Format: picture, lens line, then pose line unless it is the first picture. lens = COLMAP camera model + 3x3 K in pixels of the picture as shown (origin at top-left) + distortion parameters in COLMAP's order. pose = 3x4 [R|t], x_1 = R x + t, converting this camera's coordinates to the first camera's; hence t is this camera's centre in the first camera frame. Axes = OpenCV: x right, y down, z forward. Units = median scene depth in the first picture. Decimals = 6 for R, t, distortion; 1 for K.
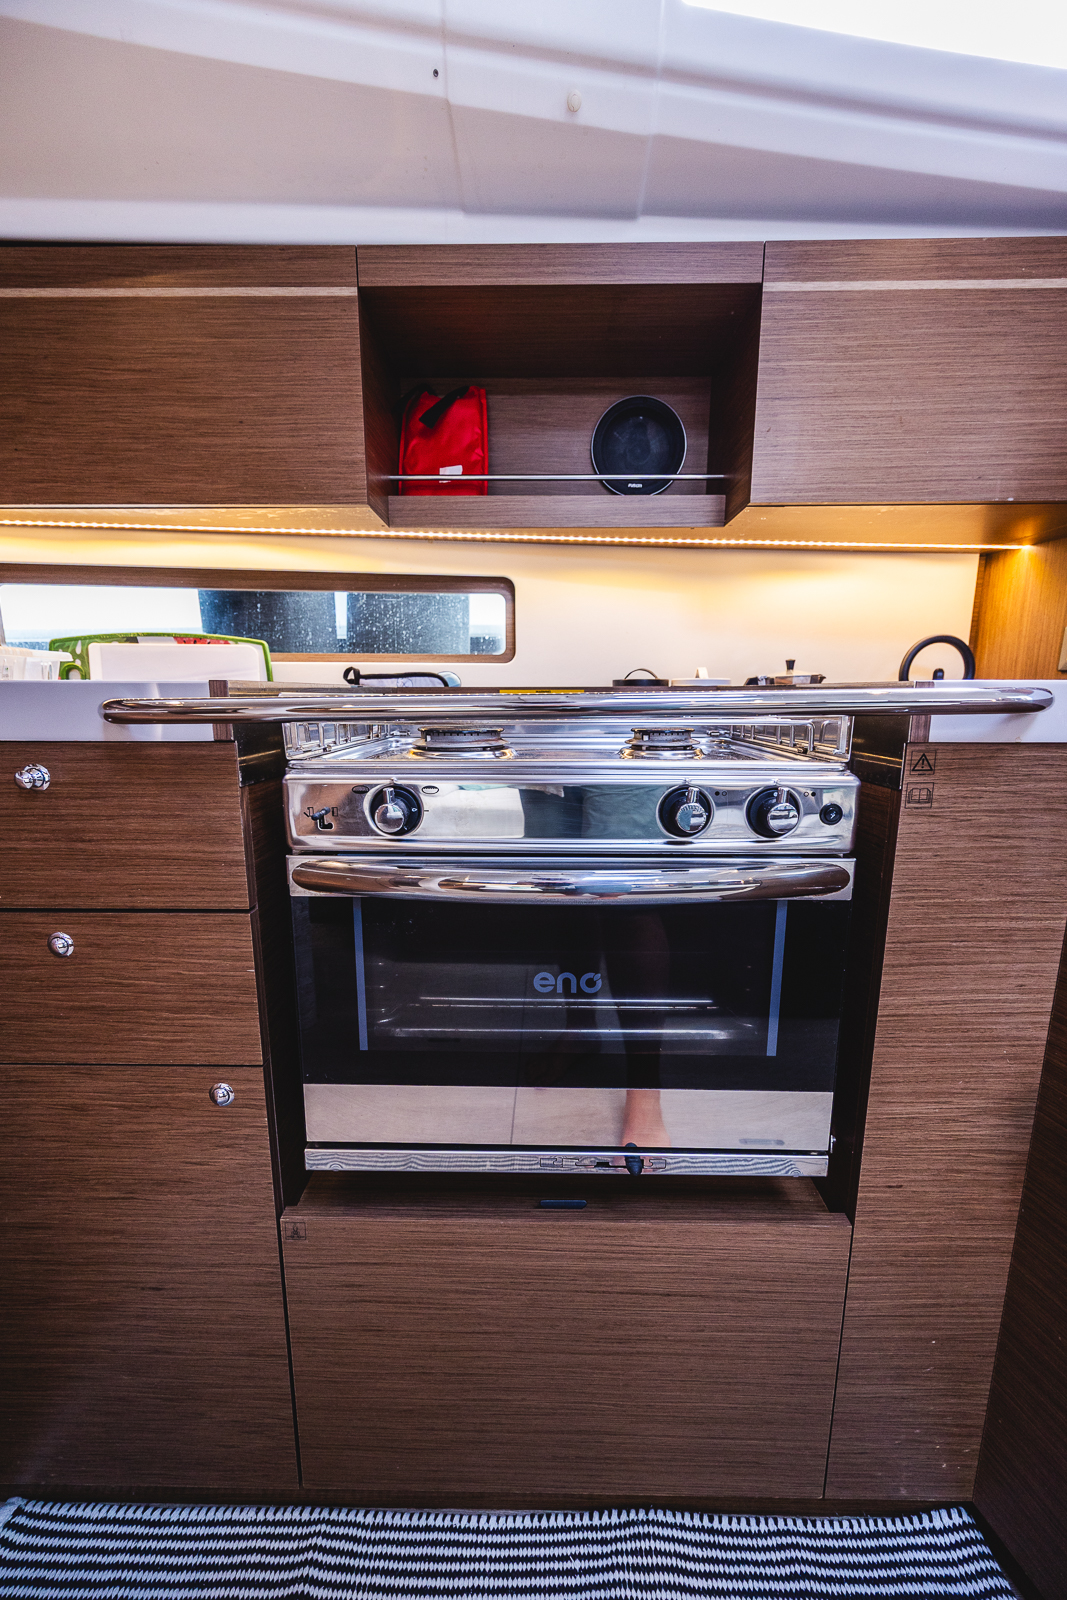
lens RADIAL K [[613.2, 0, 533.5], [0, 613.2, 800.0], [0, 0, 1]] dist [0.001608, 0.000057]
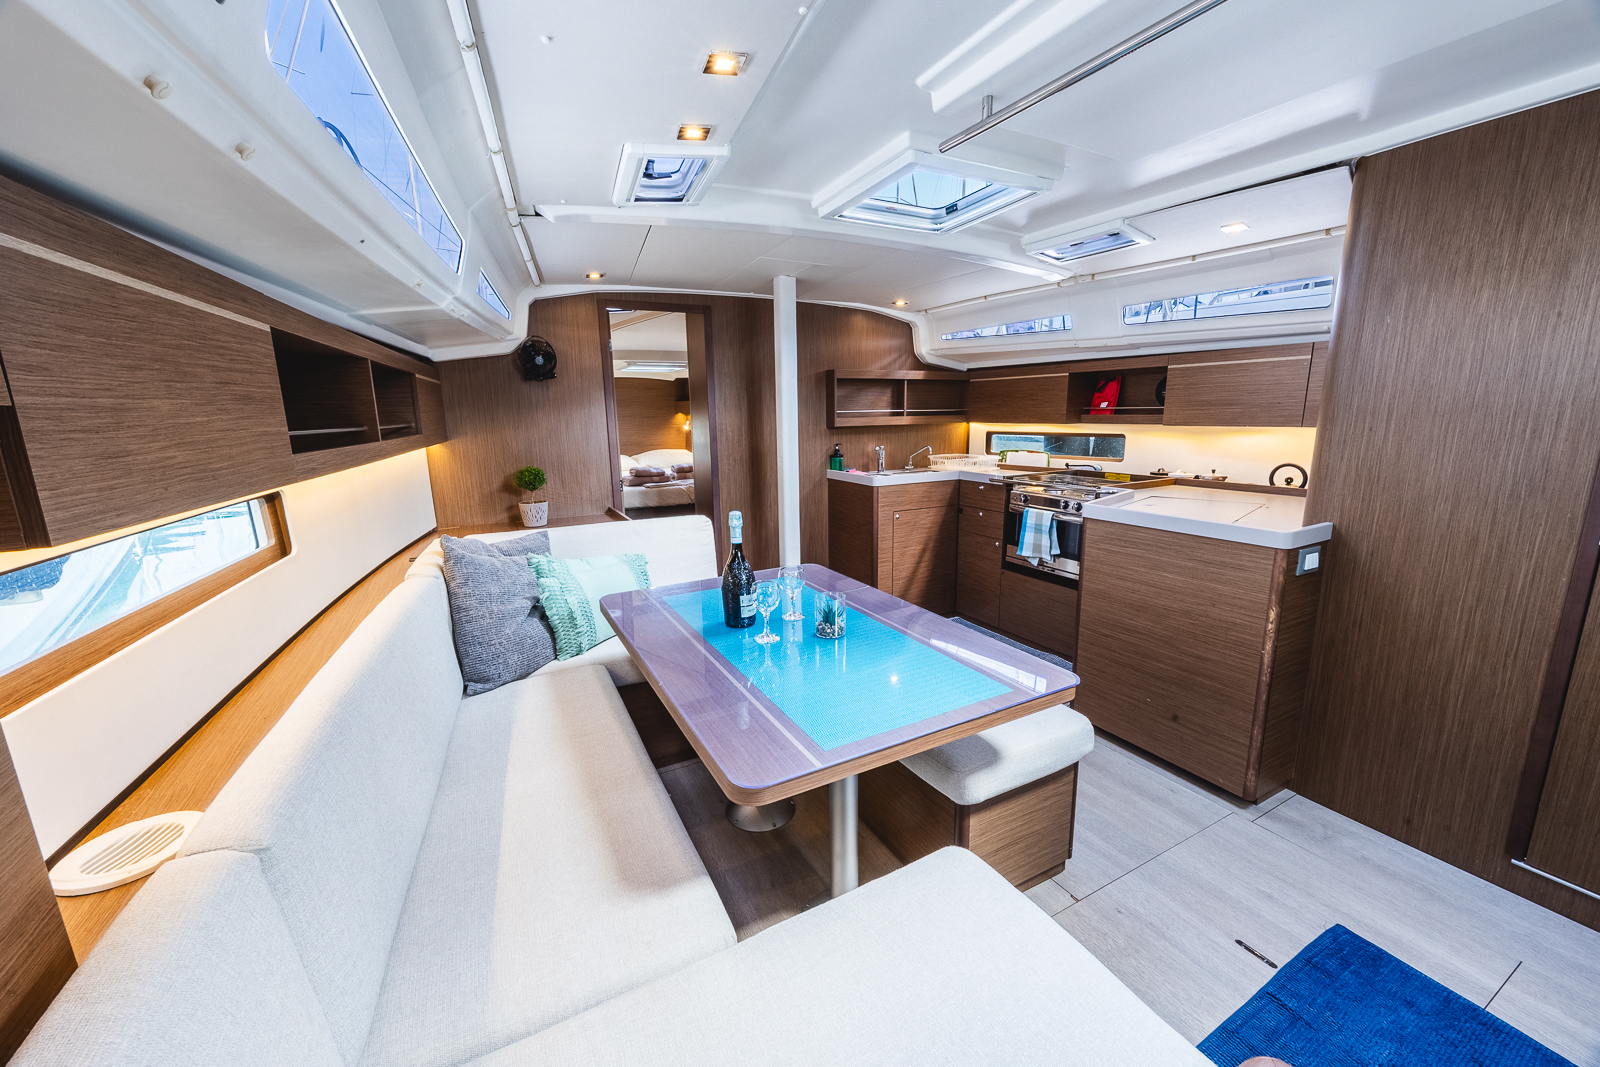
lens RADIAL K [[601.7, 0, 800.0], [0, 601.7, 533.5], [0, 0, 1]] dist [-0.009607, -0.000016]
pose [[0.466937, 0.160403, -0.869621, 3.561105], [-0.140364, 0.984387, 0.106204, 0.031325], [0.873079, 0.072473, 0.482162, -3.389077]]
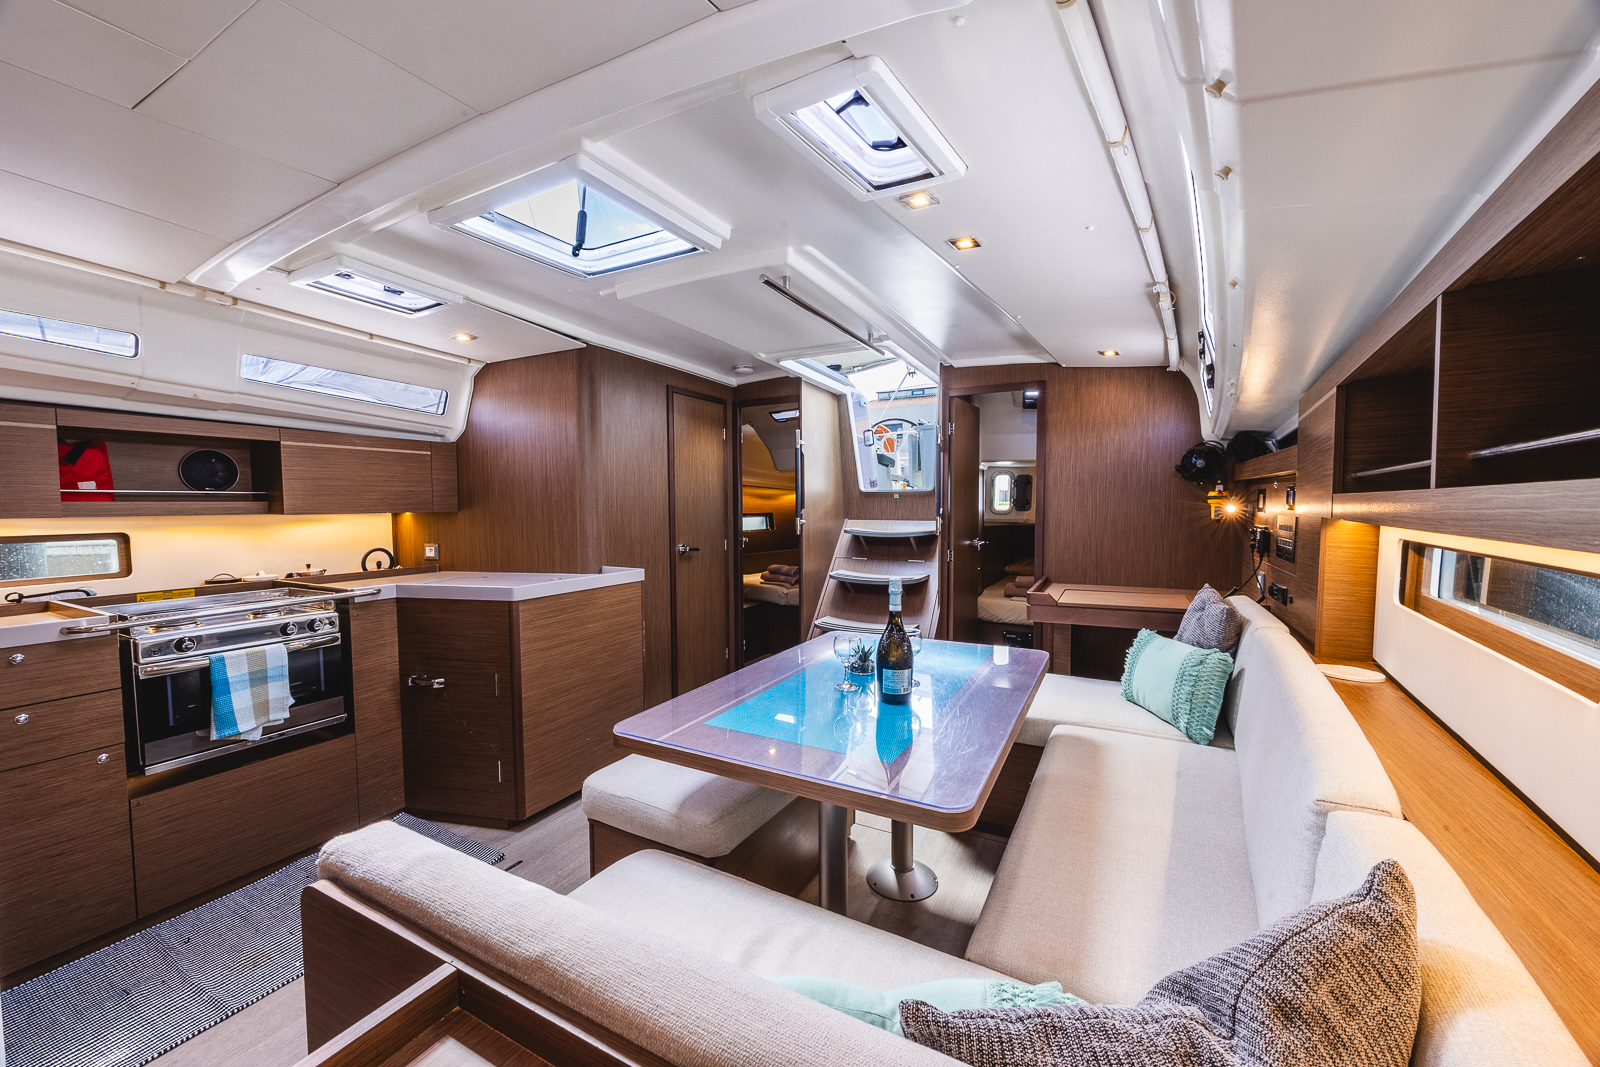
lens RADIAL K [[601.7, 0, 800.0], [0, 601.7, 533.5], [0, 0, 1]] dist [-0.009607, -0.000016]
pose [[0.455690, -0.046902, 0.888902, -1.399376], [0.168600, 0.985082, -0.034456, 0.089509], [-0.874025, 0.165570, 0.456800, -3.181610]]
